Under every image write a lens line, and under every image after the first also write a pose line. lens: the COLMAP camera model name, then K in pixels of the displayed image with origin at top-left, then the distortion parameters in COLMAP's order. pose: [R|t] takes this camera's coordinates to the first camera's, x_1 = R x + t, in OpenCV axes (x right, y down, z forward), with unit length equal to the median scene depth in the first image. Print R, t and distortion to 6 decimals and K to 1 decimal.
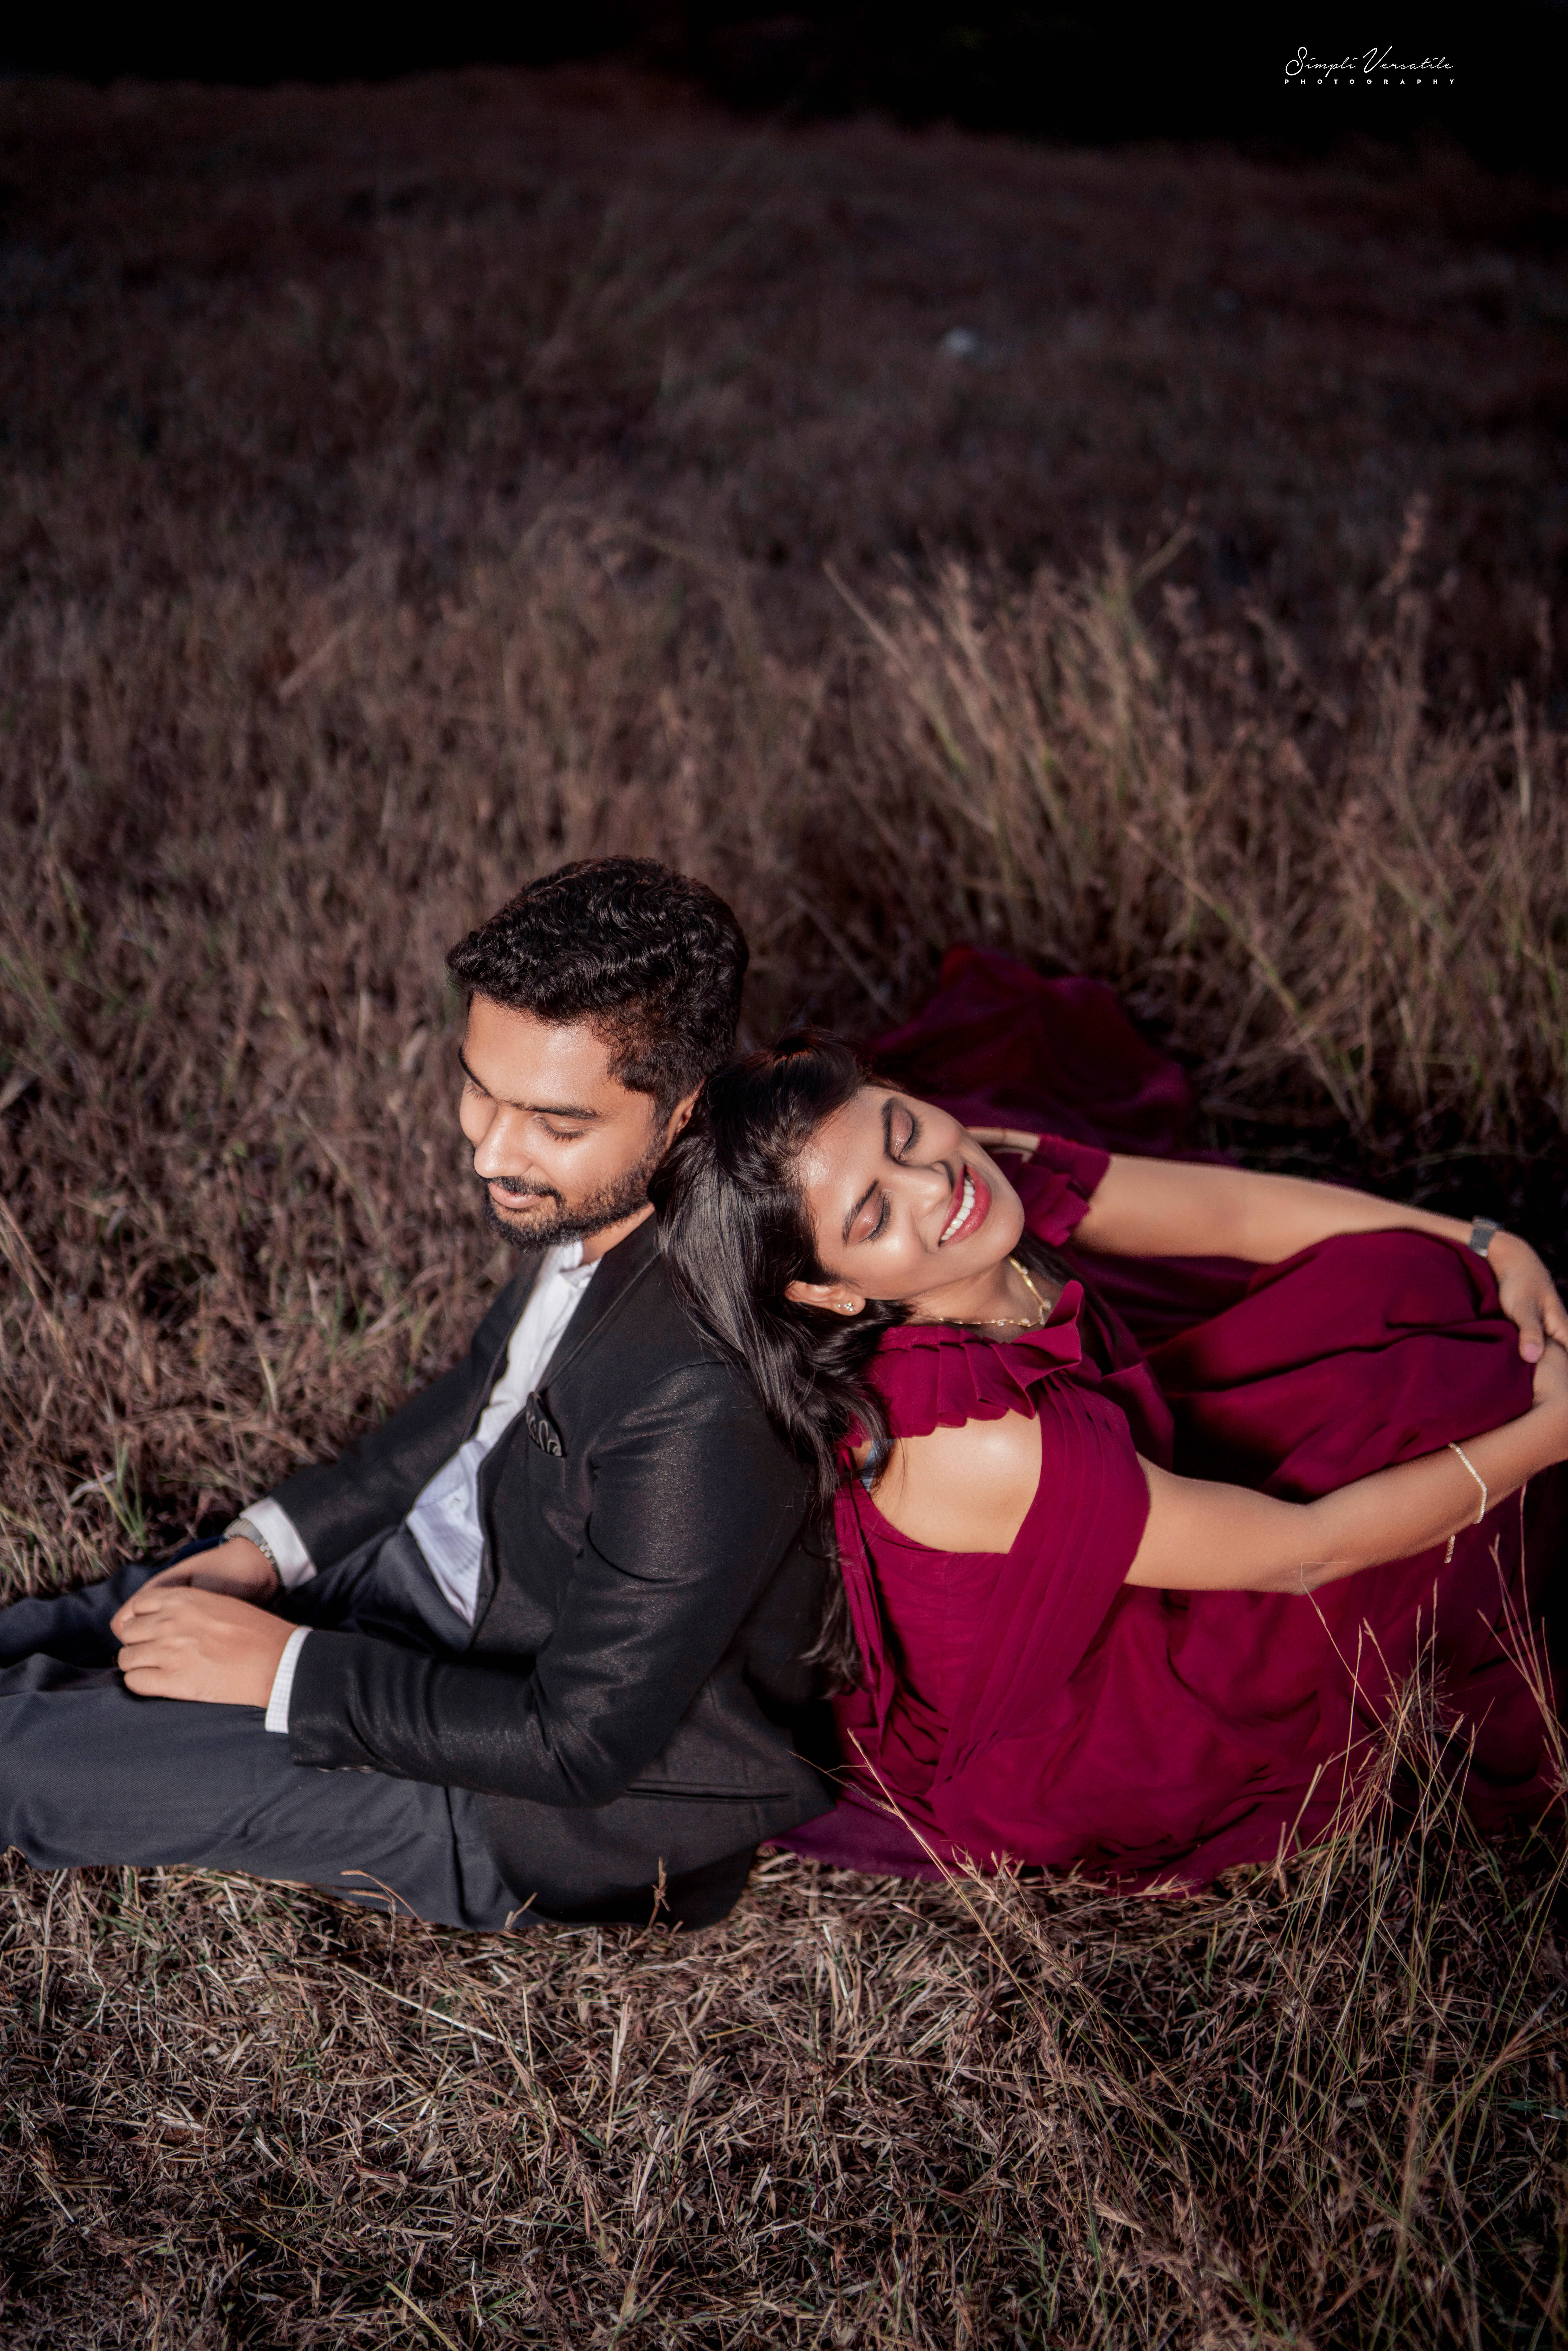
lens RADIAL K [[2334.5, 0, 766.5], [0, 2334.5, 1176.4], [0, 0, 1]] dist [-0.140957, 0.161060]
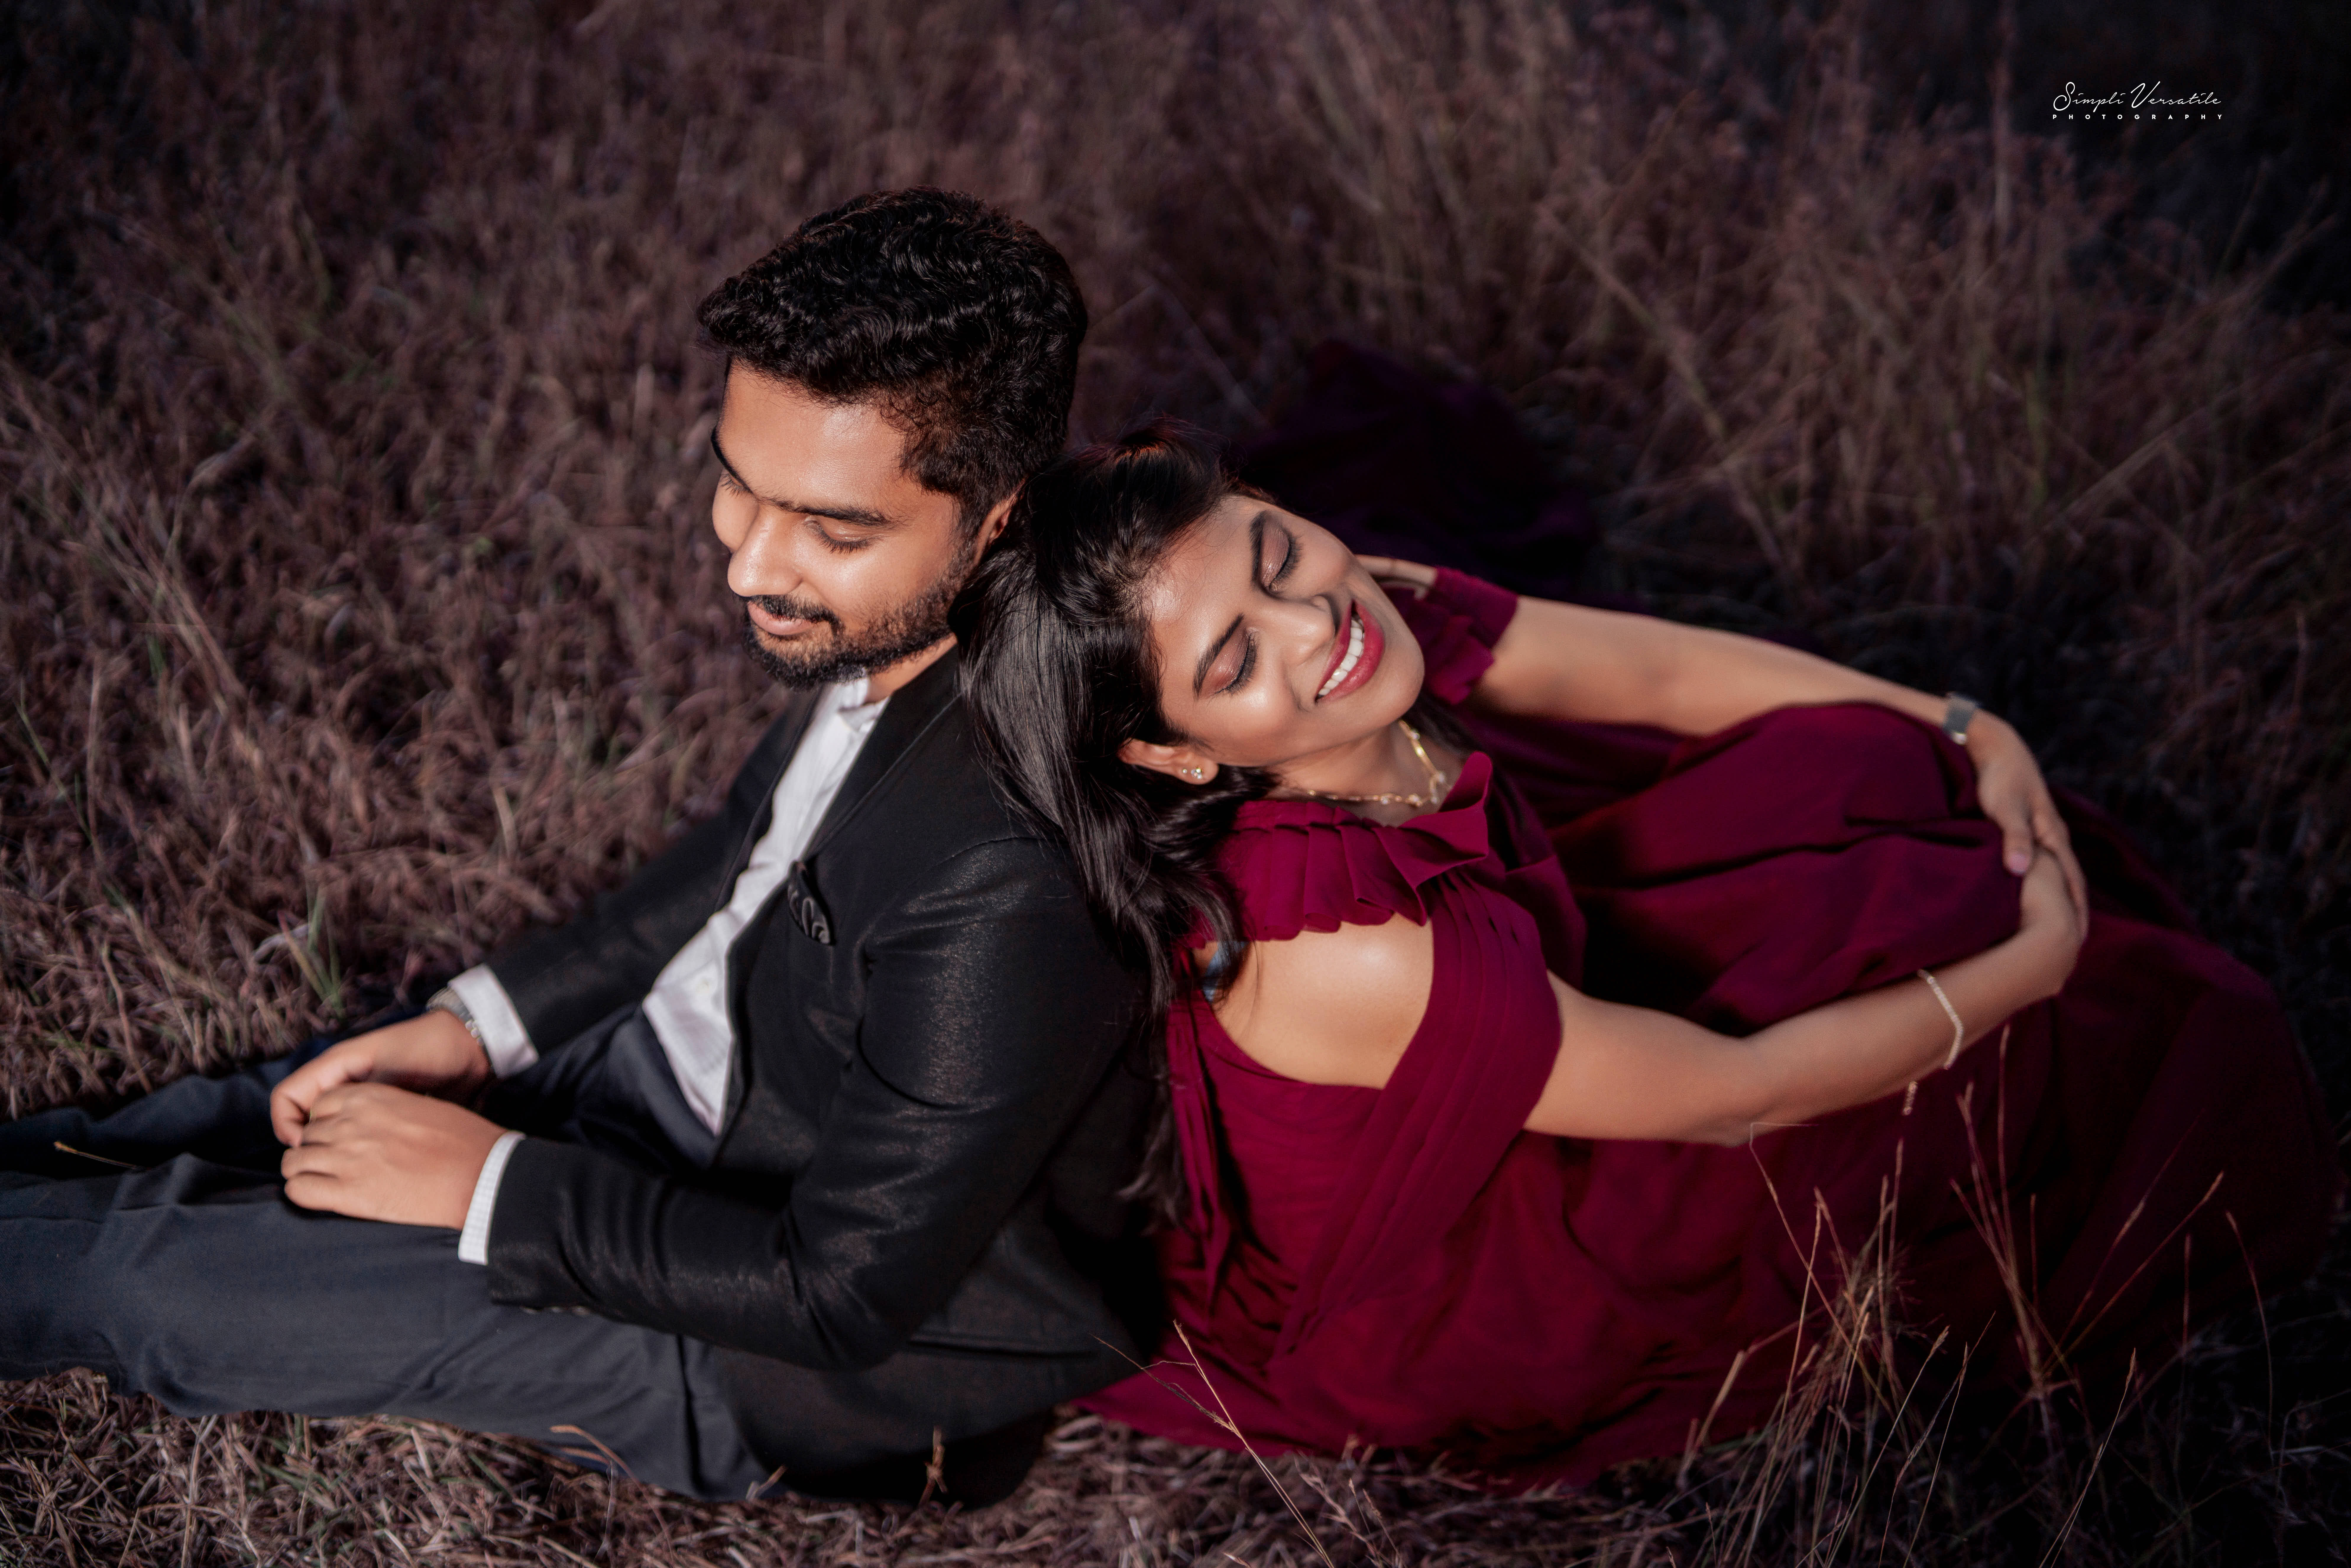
lens RADIAL K [[2334.5, 0, 1126.0], [0, 2334.5, 797.6], [0, 0, 1]] dist [-0.140957, 0.161060]
pose [[0.999002, 0.041769, 0.015846, -0.000854], [-0.042990, 0.995303, 0.086741, -0.003178], [-0.012149, -0.087336, 0.996105, 0.179156]]
